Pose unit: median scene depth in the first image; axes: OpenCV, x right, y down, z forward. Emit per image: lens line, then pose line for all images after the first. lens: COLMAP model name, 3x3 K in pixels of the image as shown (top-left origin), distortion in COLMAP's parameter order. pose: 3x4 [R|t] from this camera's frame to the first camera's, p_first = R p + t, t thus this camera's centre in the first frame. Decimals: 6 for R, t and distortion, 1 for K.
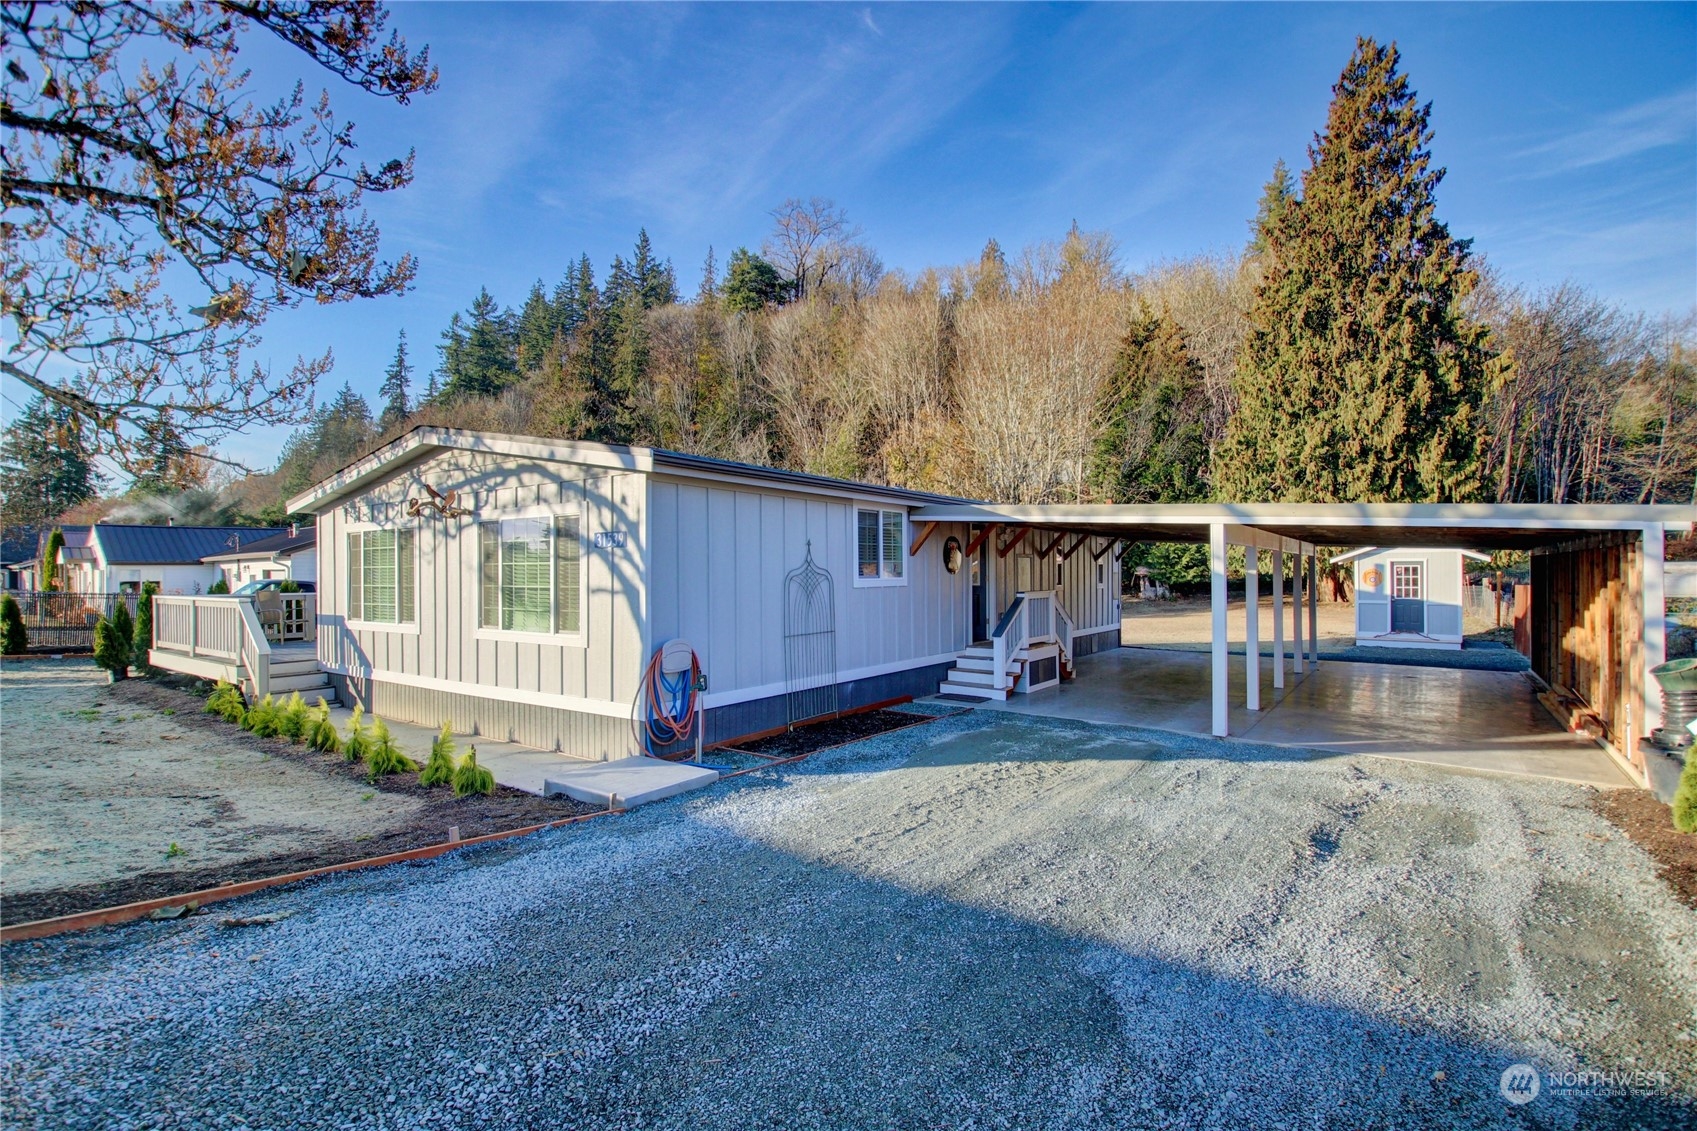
lens RADIAL K [[815.3, 0, 838.9], [0, 815.3, 594.3], [0, 0, 1]] dist [-0.014777, -0.010205]
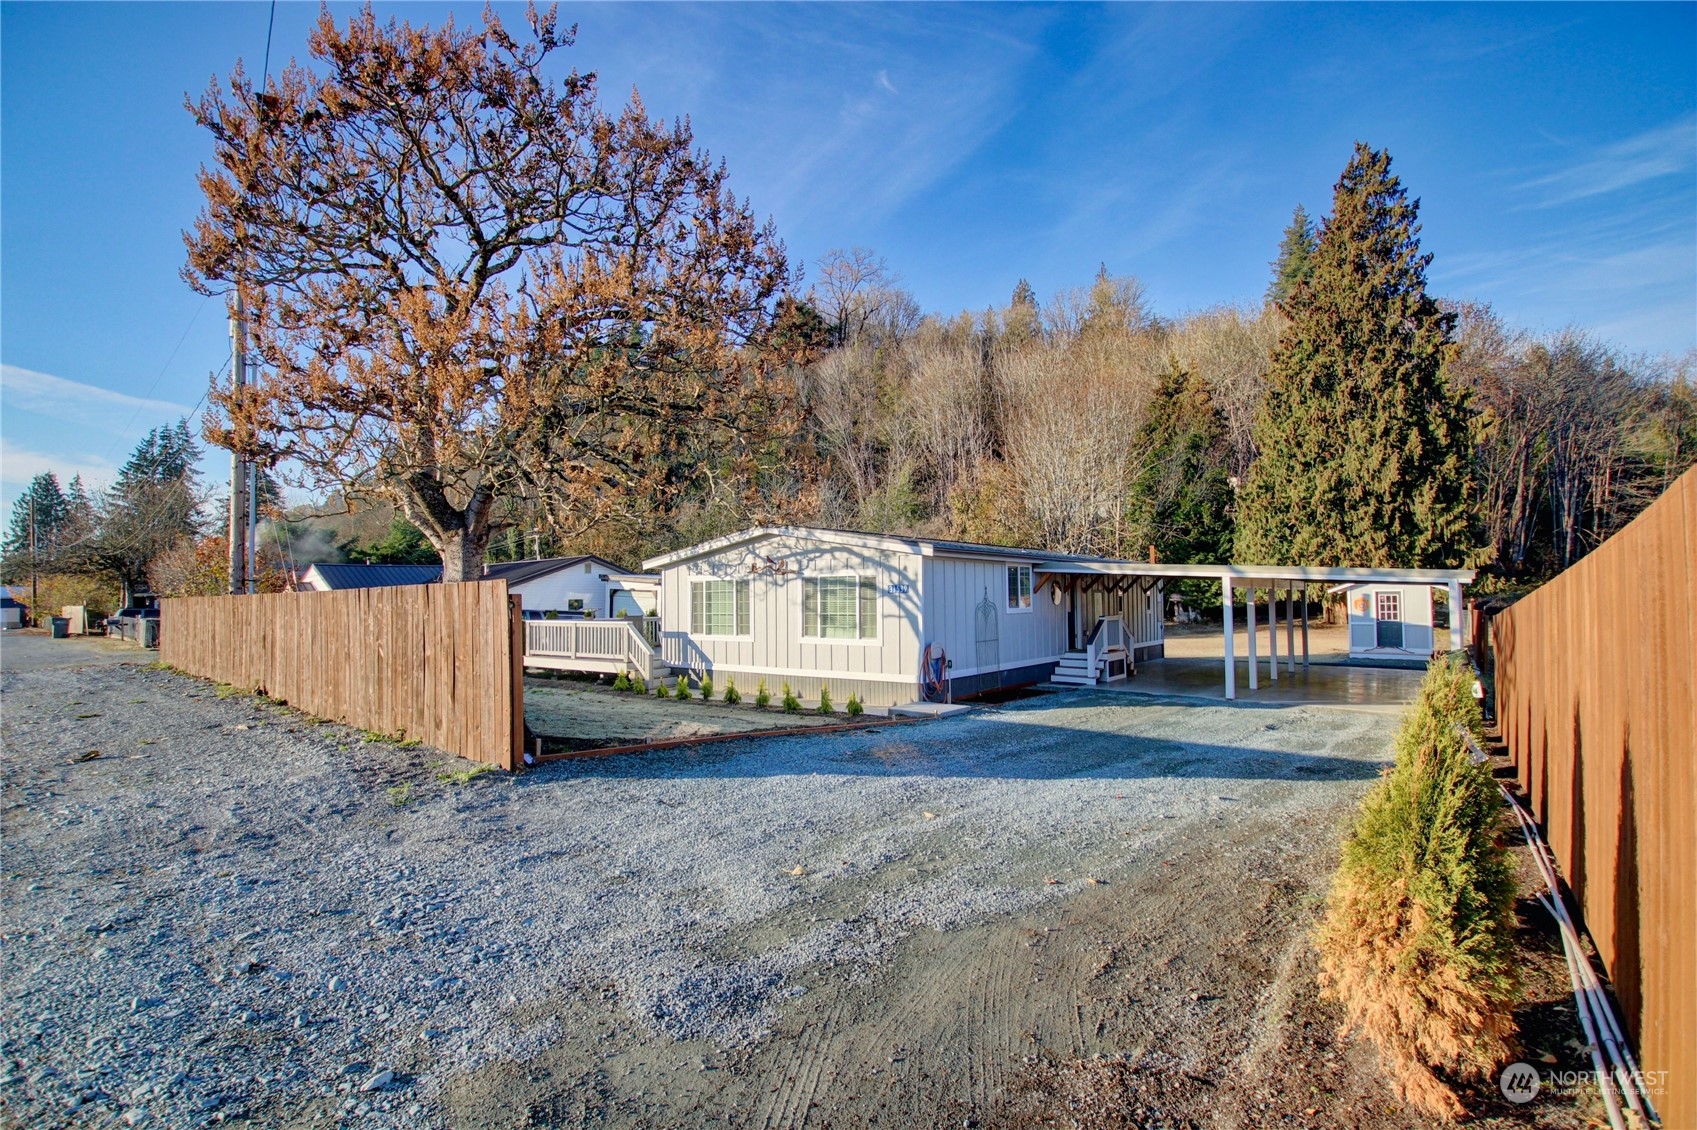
lens RADIAL K [[815.3, 0, 831.4], [0, 815.3, 590.6], [0, 0, 1]] dist [-0.014777, -0.010205]
pose [[0.999147, -0.004412, -0.041068, -0.079689], [0.002949, 0.999361, -0.035618, 0.000684], [0.041199, 0.035467, 0.998521, -0.199978]]
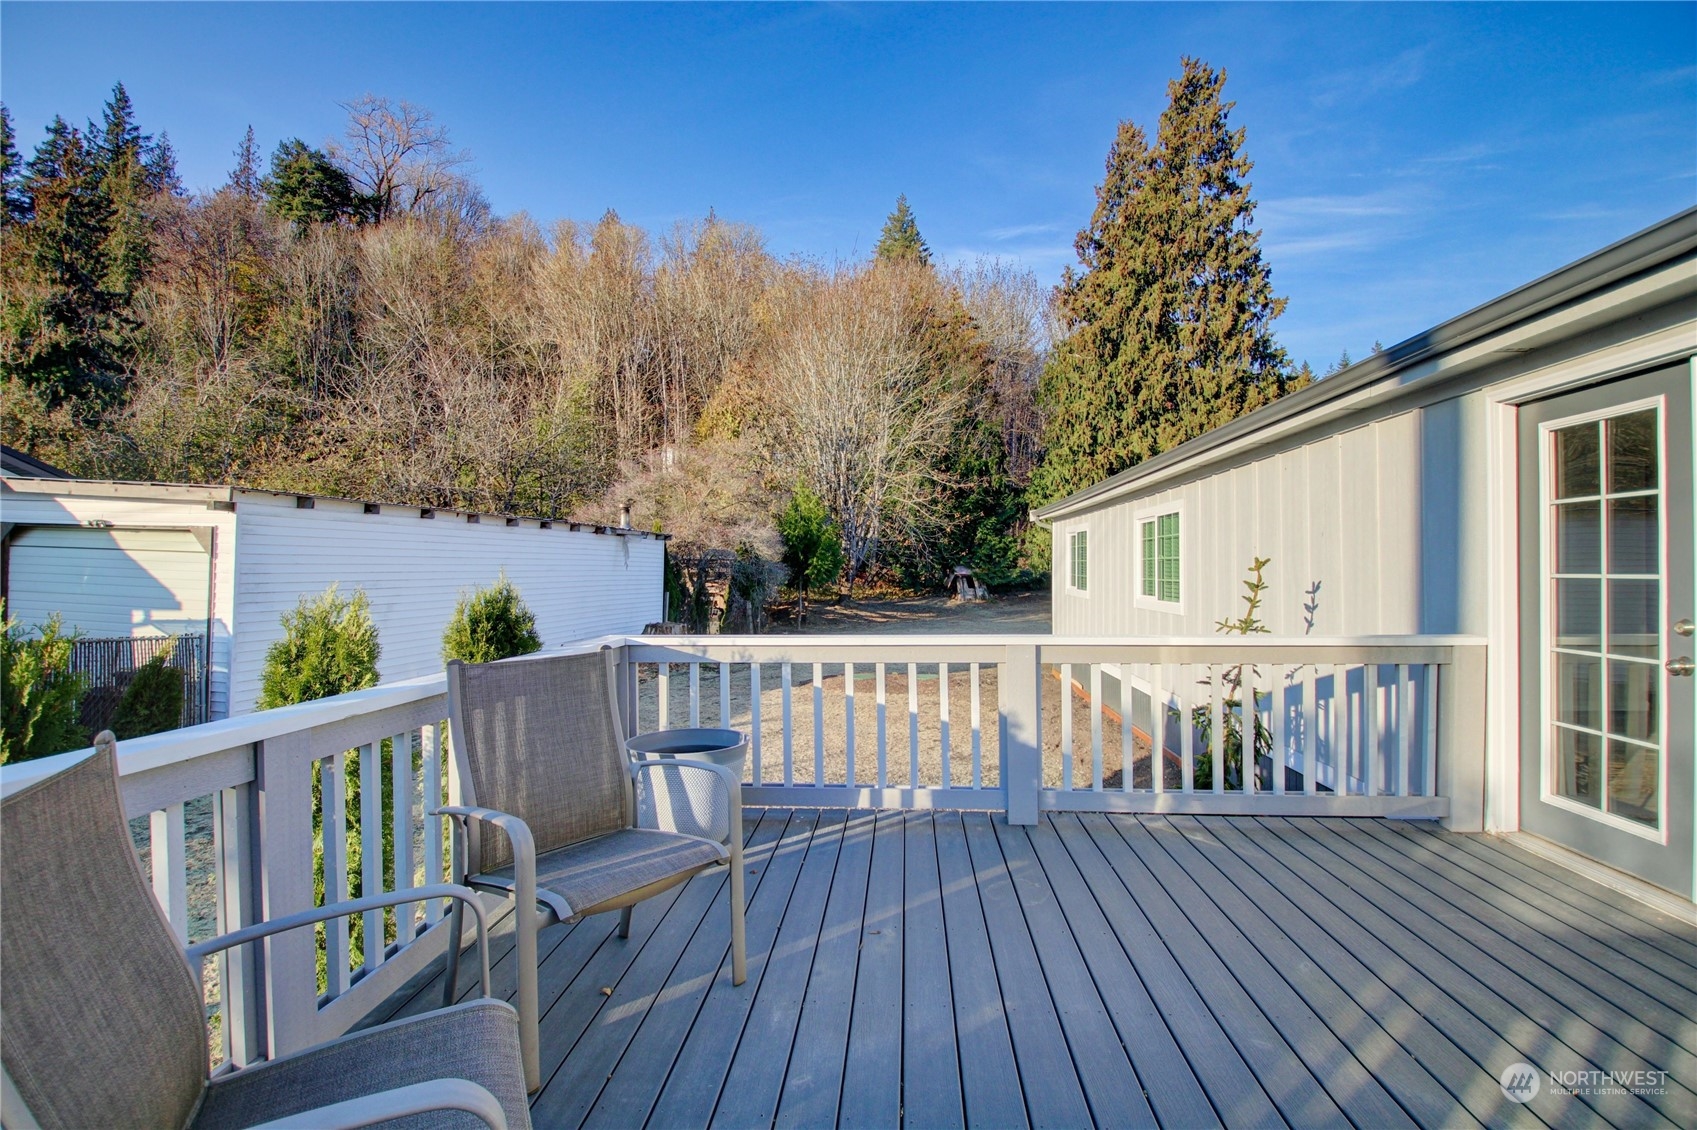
lens RADIAL K [[815.3, 0, 857.8], [0, 815.3, 584.1], [0, 0, 1]] dist [-0.014777, -0.010205]
pose [[0.845701, -0.002524, 0.533651, -0.283602], [0.008476, 0.999926, -0.008702, -0.008150], [-0.533590, 0.011883, 0.845660, 0.366350]]
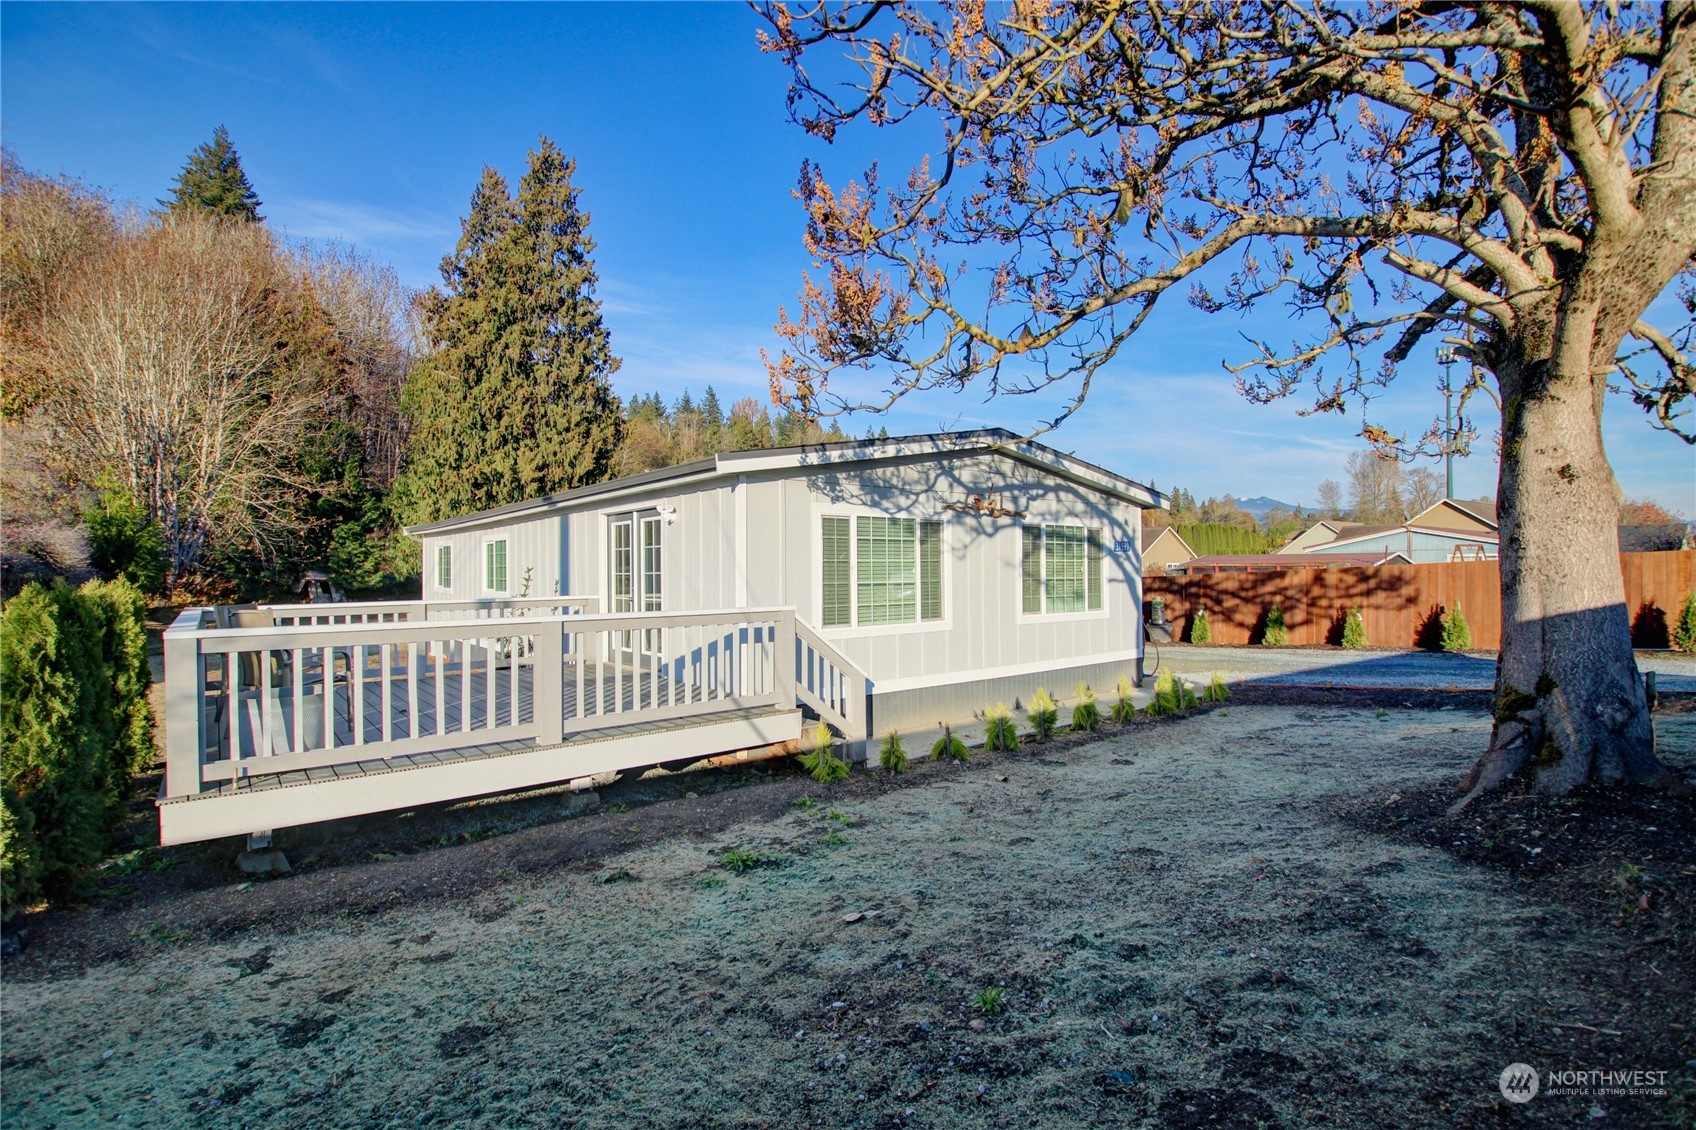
lens RADIAL K [[814.8, 0, 849.6], [0, 814.8, 577.1], [0, 0, 1]] dist [-0.014777, -0.010205]
pose [[0.278081, 0.000991, 0.960557, -0.422150], [0.029193, 0.999529, -0.009483, -0.002703], [-0.960114, 0.030678, 0.277921, 0.238172]]
